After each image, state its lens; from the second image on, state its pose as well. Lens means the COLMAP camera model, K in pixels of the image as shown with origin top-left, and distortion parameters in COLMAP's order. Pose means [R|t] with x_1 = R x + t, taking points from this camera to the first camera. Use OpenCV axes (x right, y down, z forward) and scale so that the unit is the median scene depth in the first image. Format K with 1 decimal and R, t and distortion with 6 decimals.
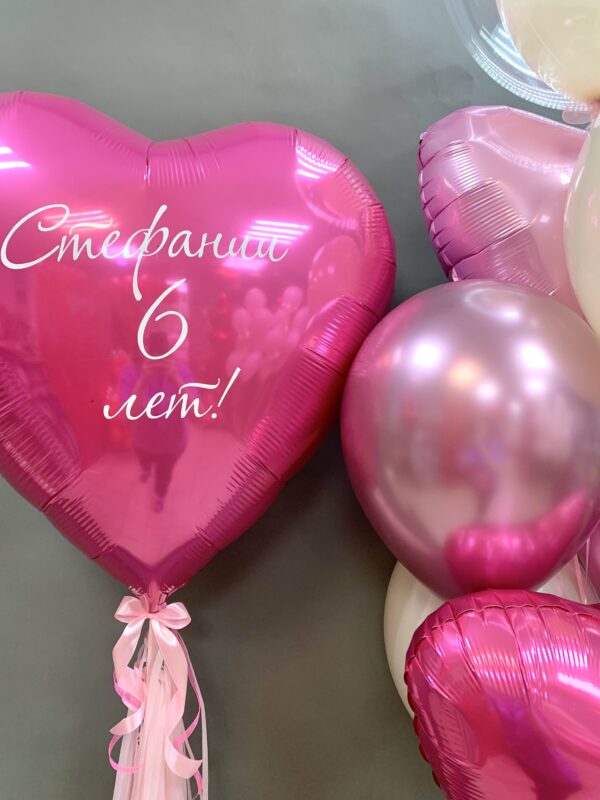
lens RADIAL K [[607.2, 0, 300.0], [0, 607.2, 400.0], [0, 0, 1]] dist [0.016655, -0.000199]
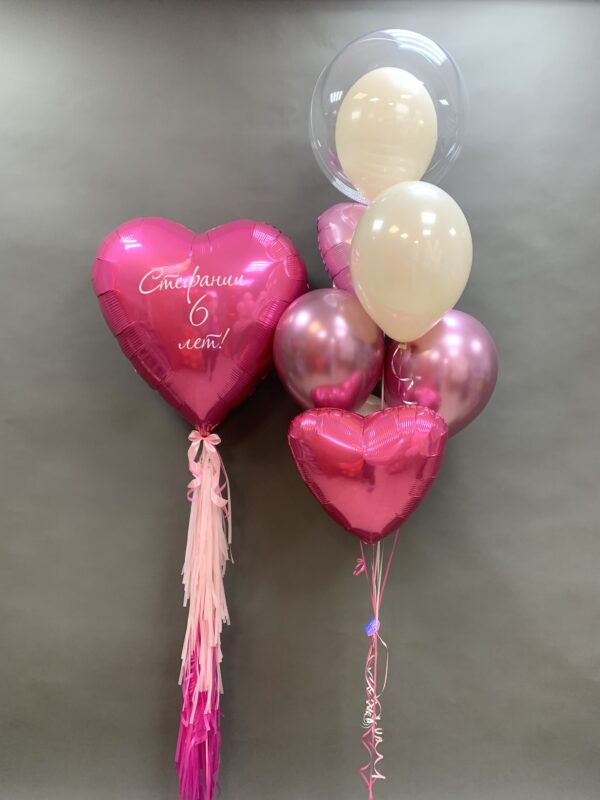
lens RADIAL K [[585.5, 0, 313.0], [0, 585.5, 400.0], [0, 0, 1]] dist [0.015539, -0.008670]
pose [[0.993244, -0.018763, -0.114516, 0.460076], [0.024738, 0.998393, 0.050980, 0.115195], [0.113376, -0.053468, 0.992112, -1.242472]]
